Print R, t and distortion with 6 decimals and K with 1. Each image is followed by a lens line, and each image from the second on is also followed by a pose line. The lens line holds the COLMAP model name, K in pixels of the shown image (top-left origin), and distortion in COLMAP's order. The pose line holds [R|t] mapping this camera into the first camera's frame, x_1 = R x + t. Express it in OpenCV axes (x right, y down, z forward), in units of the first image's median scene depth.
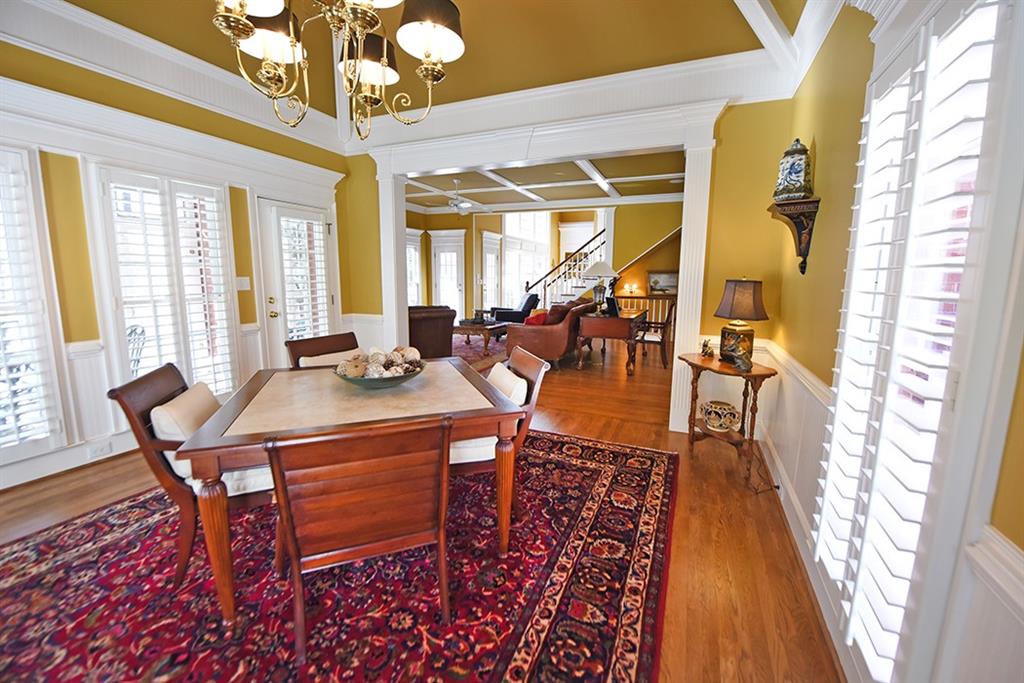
lens RADIAL K [[411.0, 0, 513.7], [0, 411.0, 336.5], [0, 0, 1]] dist [-0.019421, -0.000759]
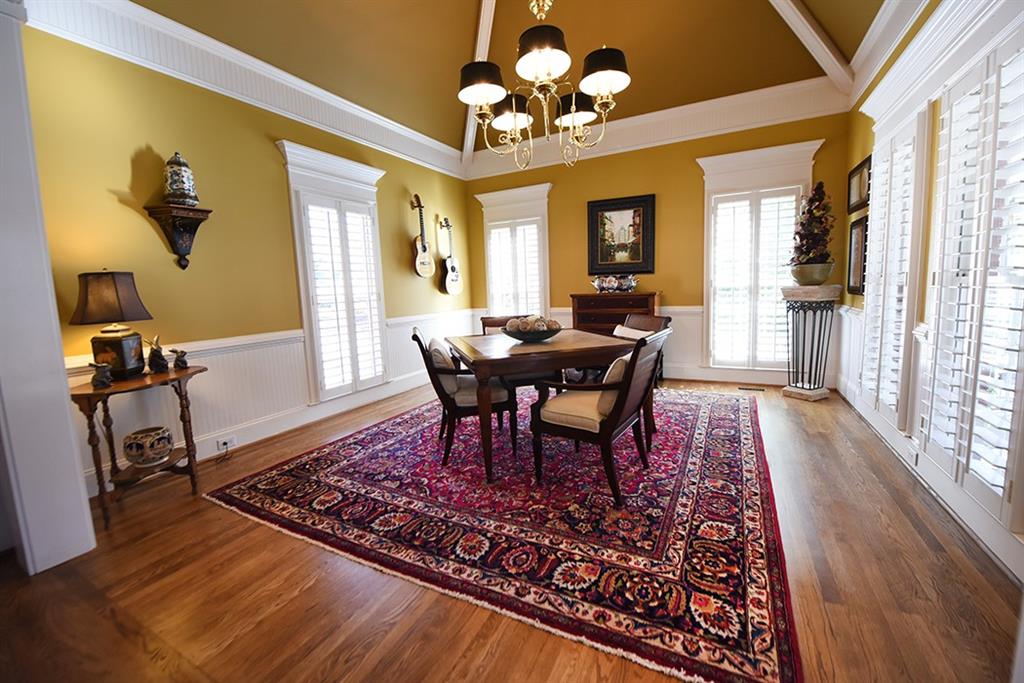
lens RADIAL K [[411.0, 0, 513.2], [0, 411.0, 337.5], [0, 0, 1]] dist [-0.019421, -0.000759]
pose [[-0.997583, 0.020730, 0.066316, -0.278014], [0.037287, 0.965098, 0.259222, -0.205013], [-0.058627, 0.261068, -0.963539, 1.859445]]
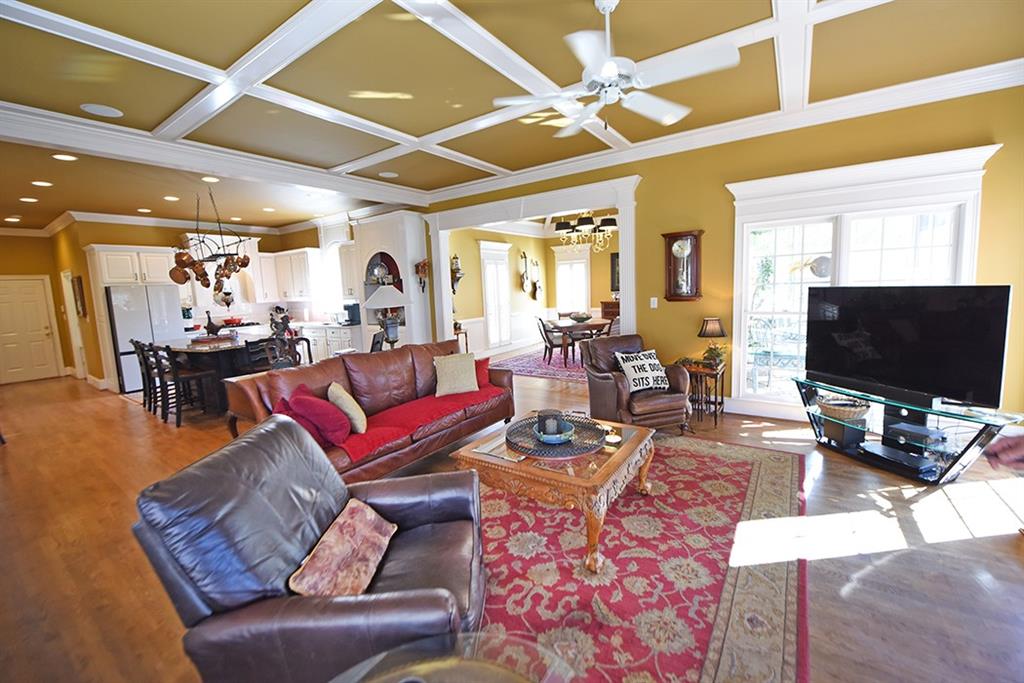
lens RADIAL K [[411.0, 0, 511.8], [0, 411.0, 337.3], [0, 0, 1]] dist [-0.019421, -0.000759]
pose [[-0.982686, 0.006482, 0.185164, -0.329307], [0.055999, 0.963039, 0.263478, -0.787481], [-0.176612, 0.269285, -0.946728, 4.549459]]
